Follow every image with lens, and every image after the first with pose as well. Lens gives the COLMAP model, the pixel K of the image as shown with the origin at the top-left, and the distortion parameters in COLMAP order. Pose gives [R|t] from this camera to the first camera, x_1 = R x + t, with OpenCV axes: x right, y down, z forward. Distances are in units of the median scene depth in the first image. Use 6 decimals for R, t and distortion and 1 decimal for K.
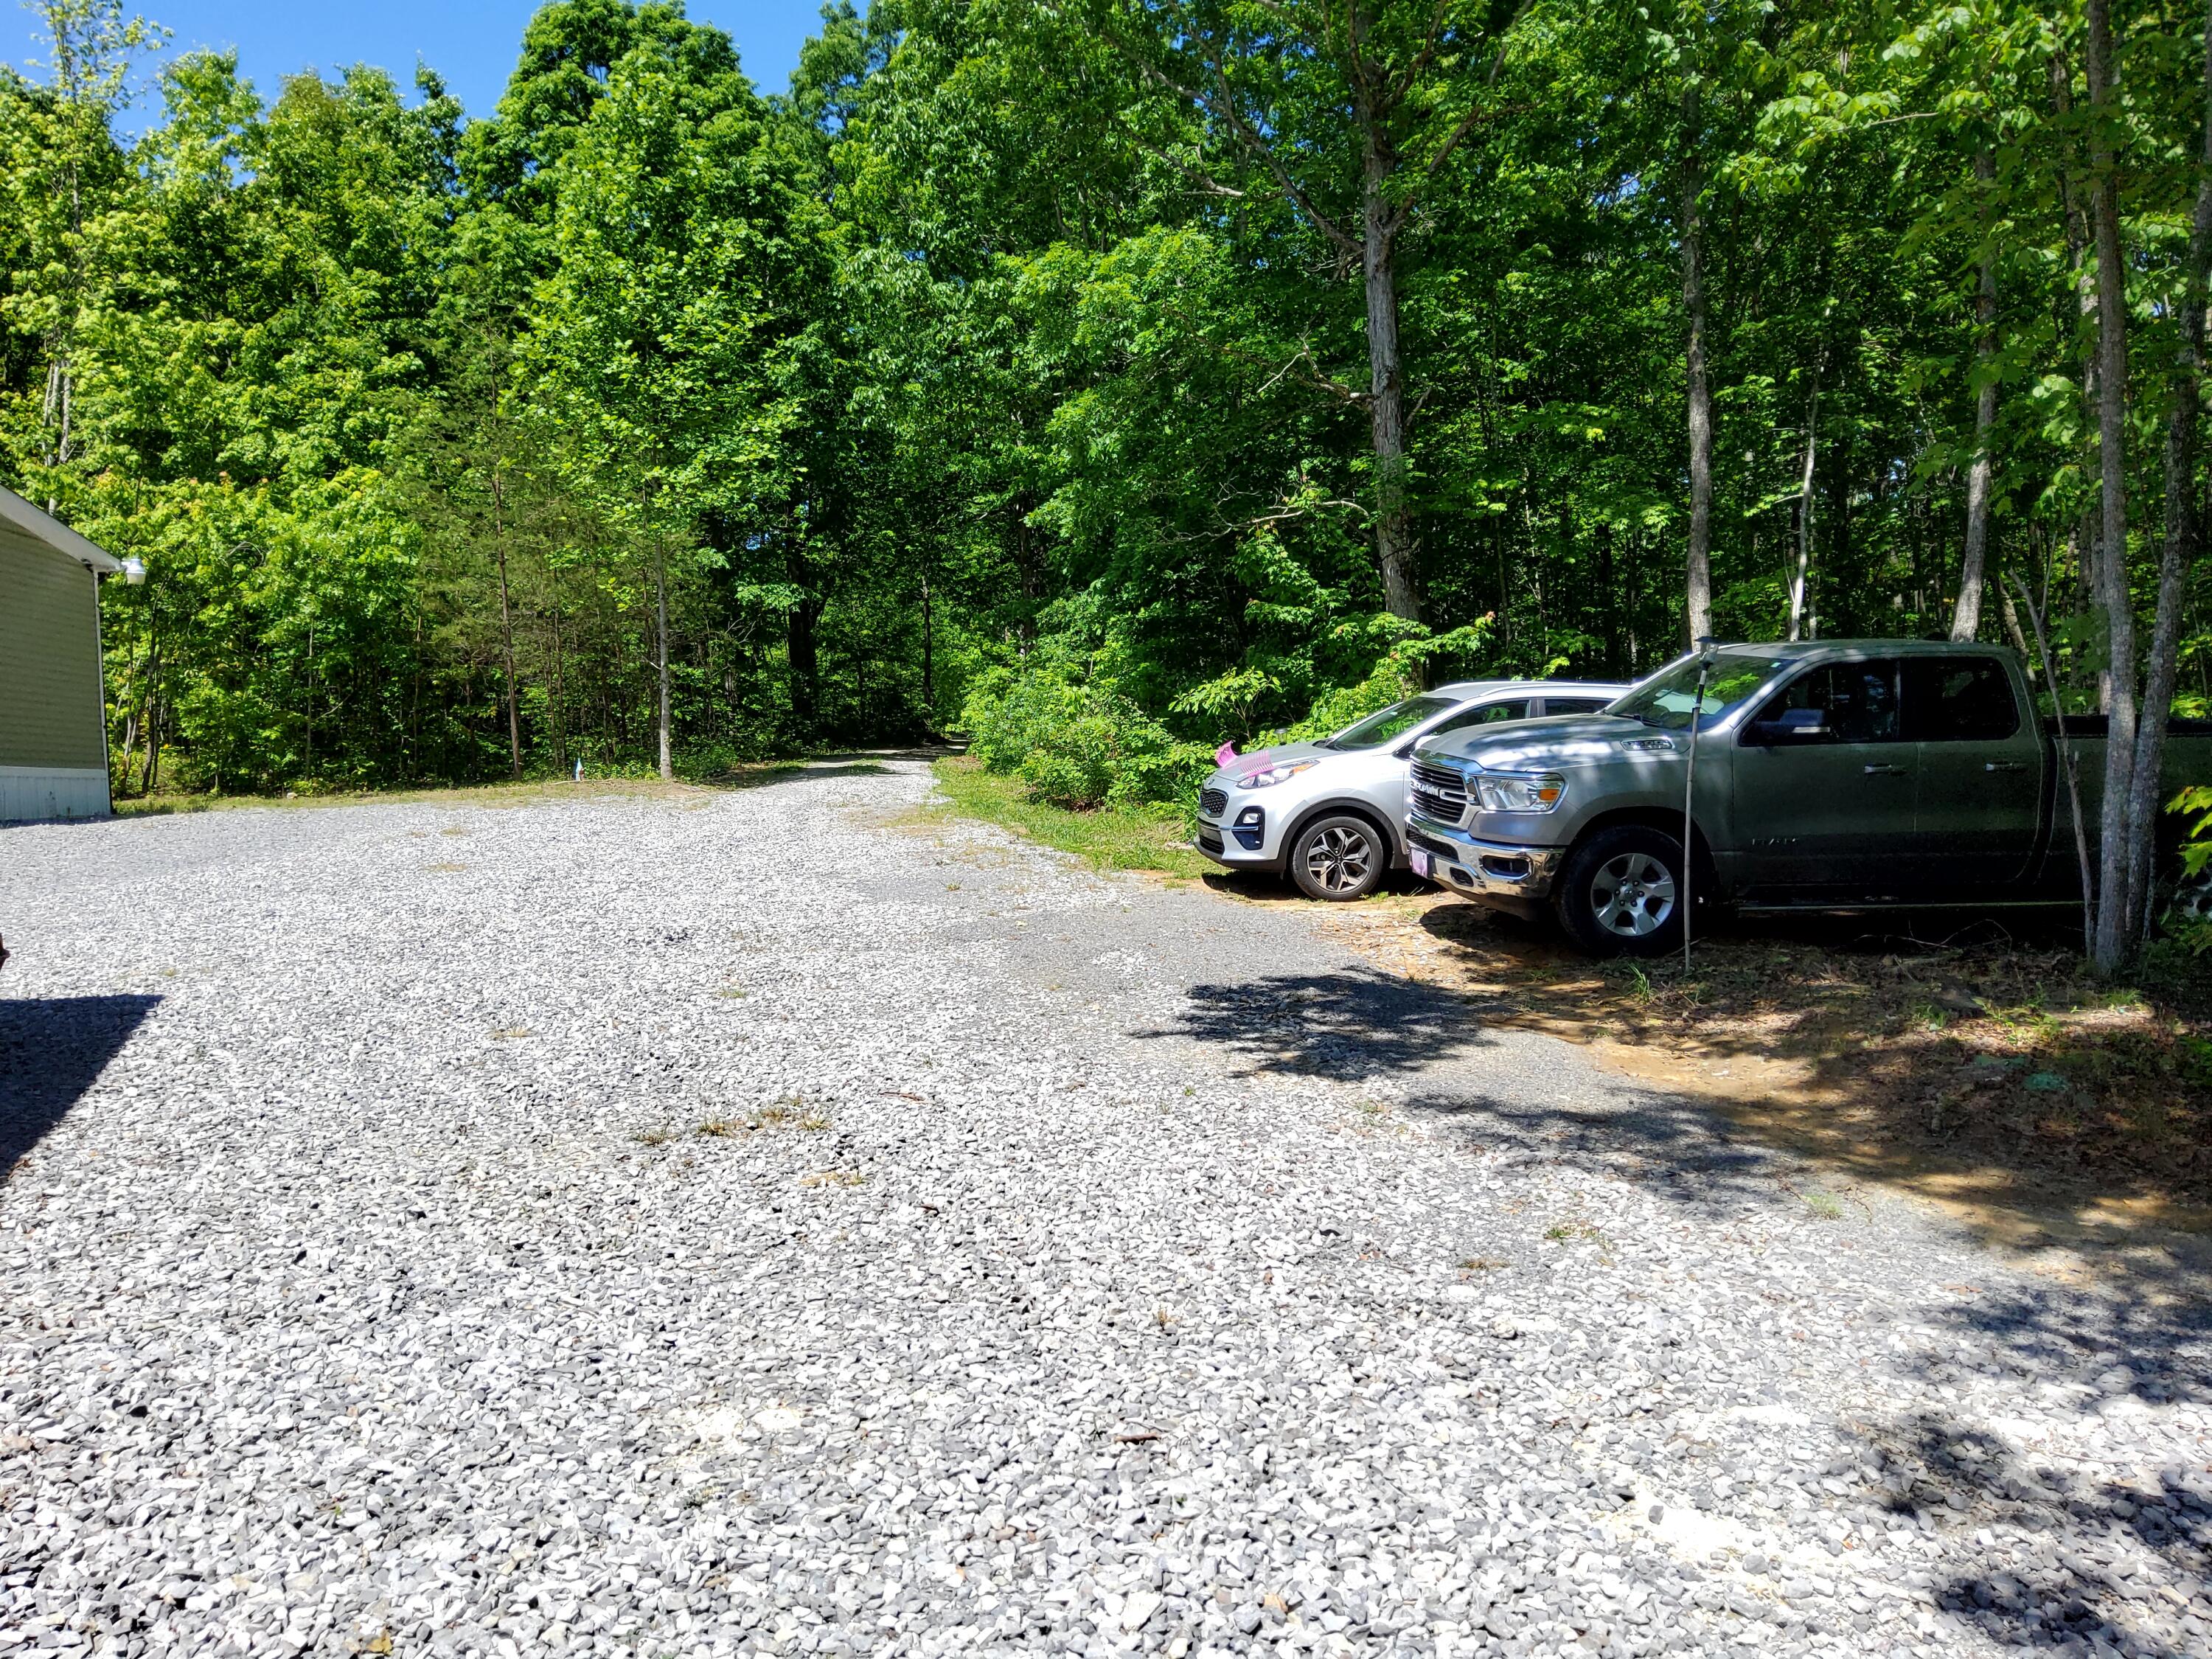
lens RADIAL K [[1450.4, 0, 1106.0], [0, 1450.4, 829.5], [0, 0, 1]] dist [-0.002647, -0.039276]
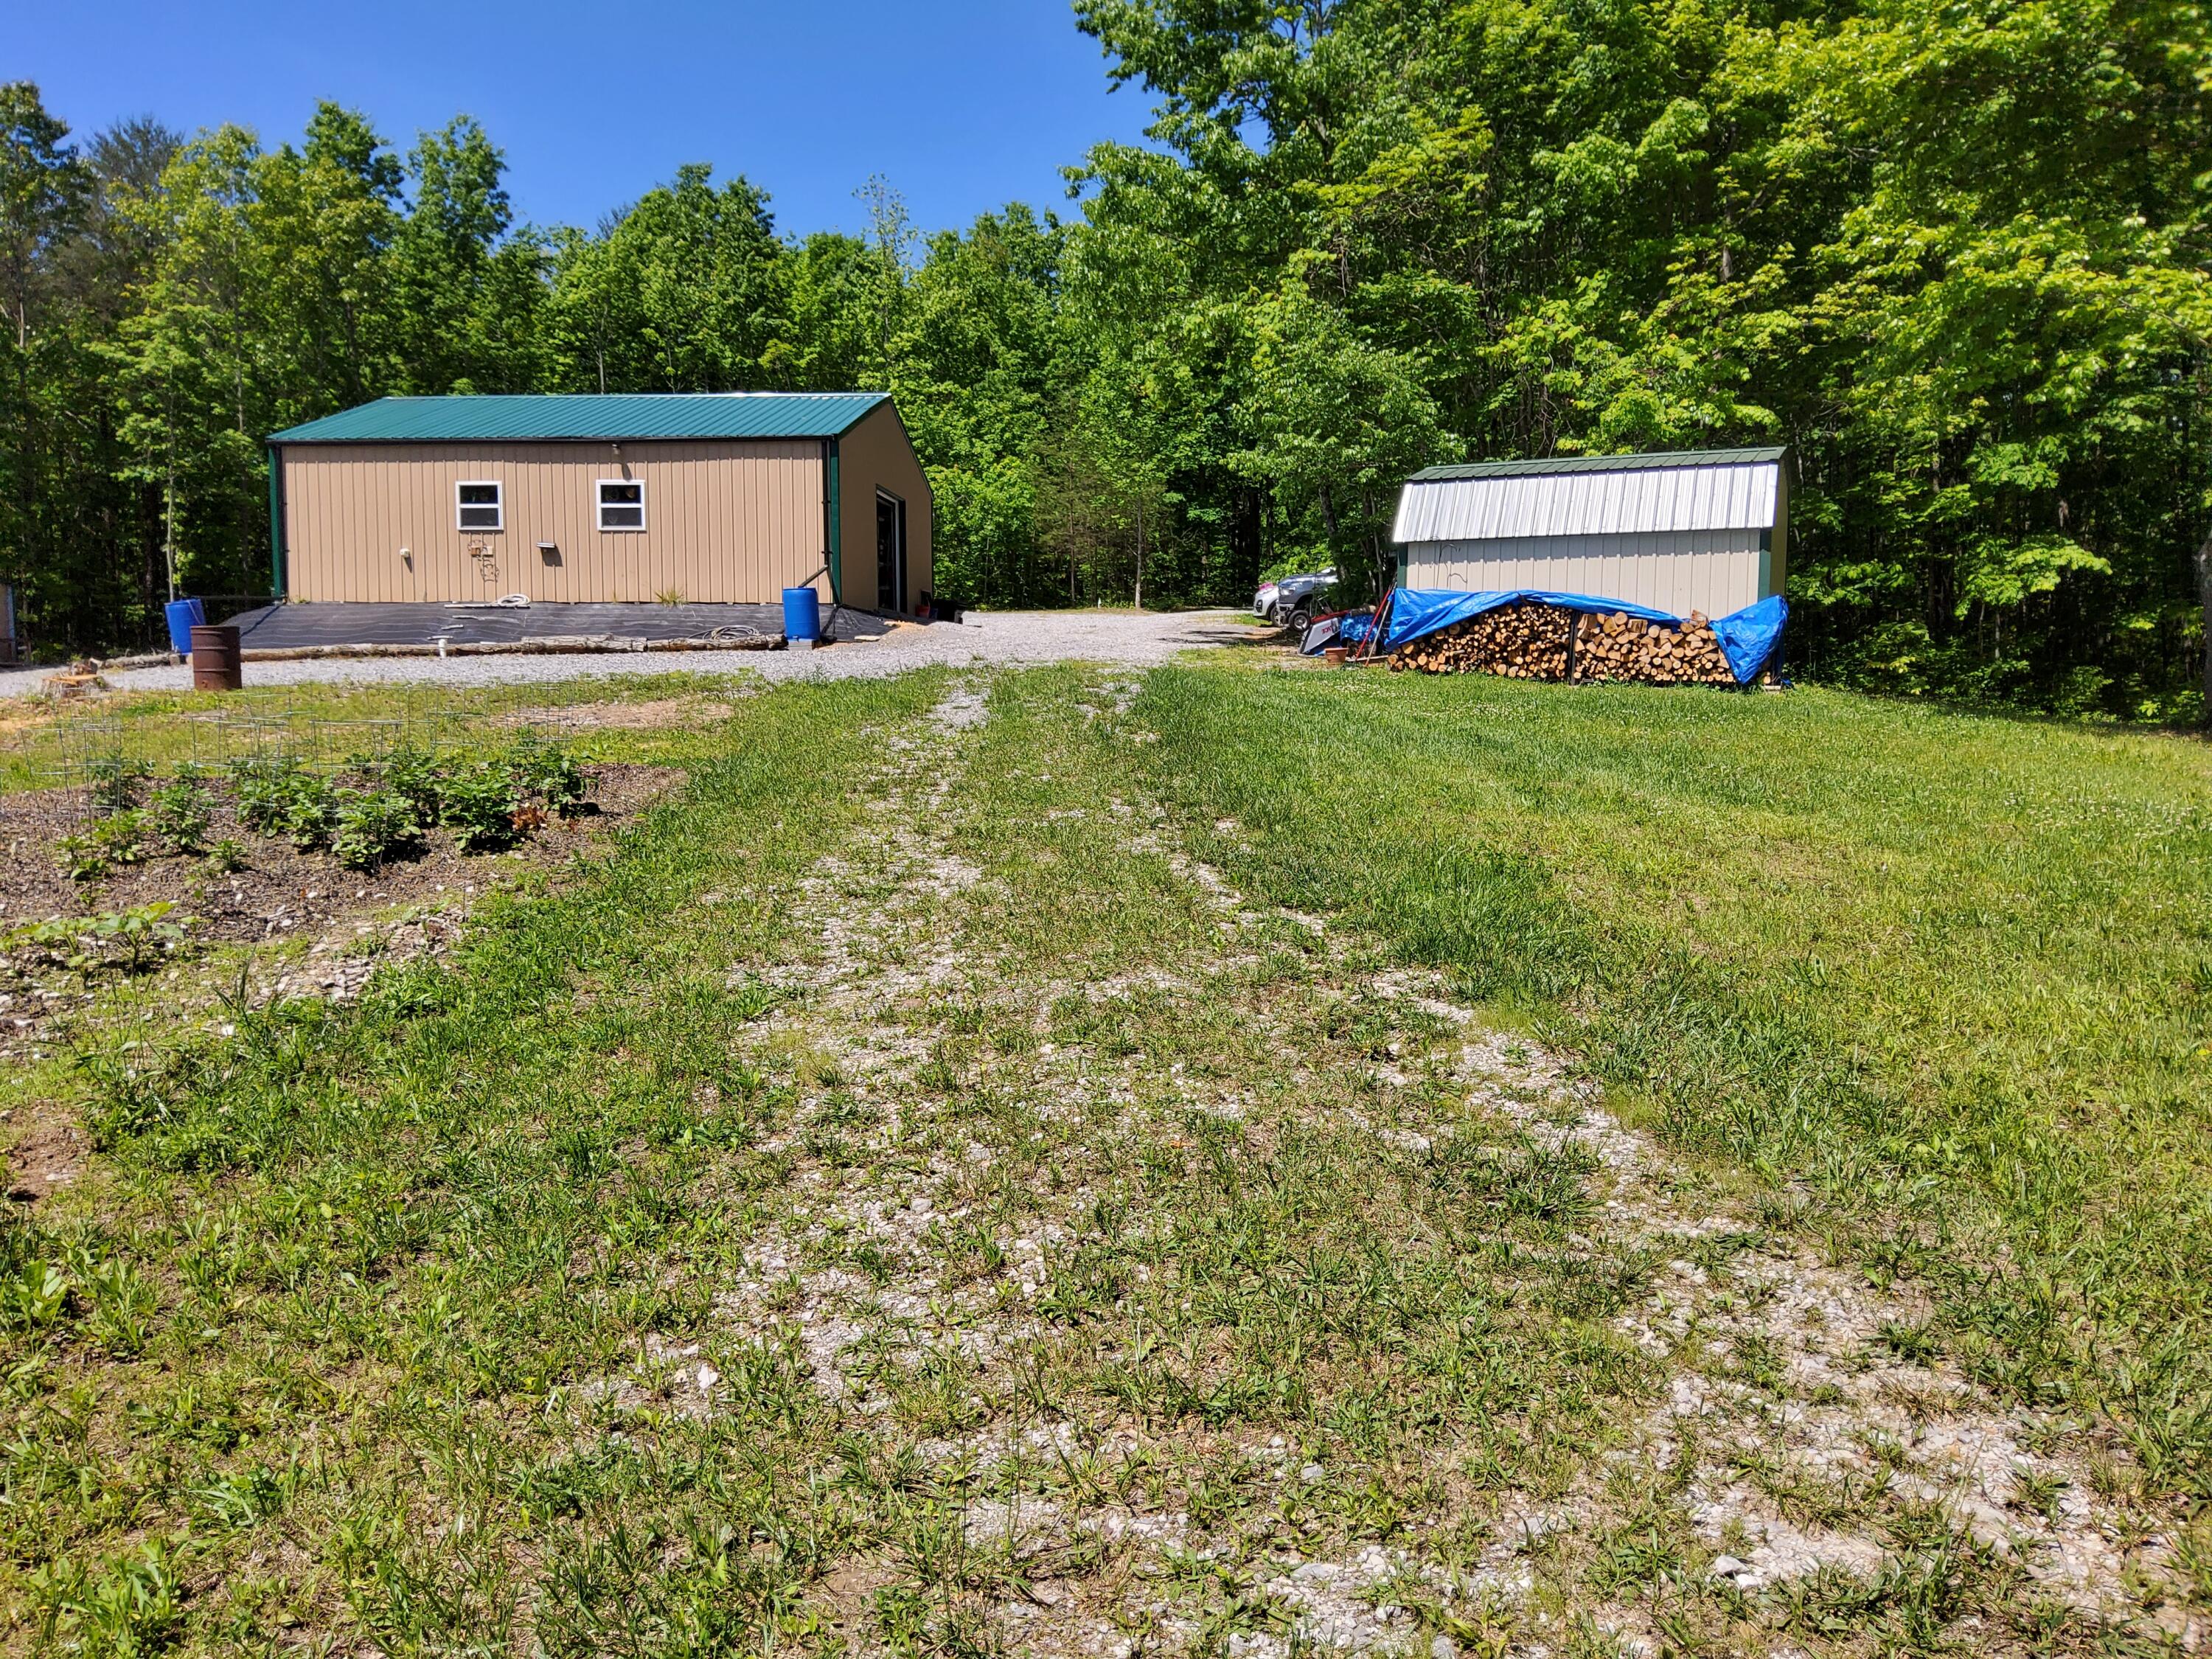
lens RADIAL K [[1654.4, 0, 1090.8], [0, 1654.4, 836.4], [0, 0, 1]] dist [0.067139, -0.111078]
pose [[0.921514, 0.074213, -0.381187, 0.552264], [-0.052349, 0.996350, 0.067427, 0.130217], [0.384800, -0.042180, 0.922036, -1.205685]]
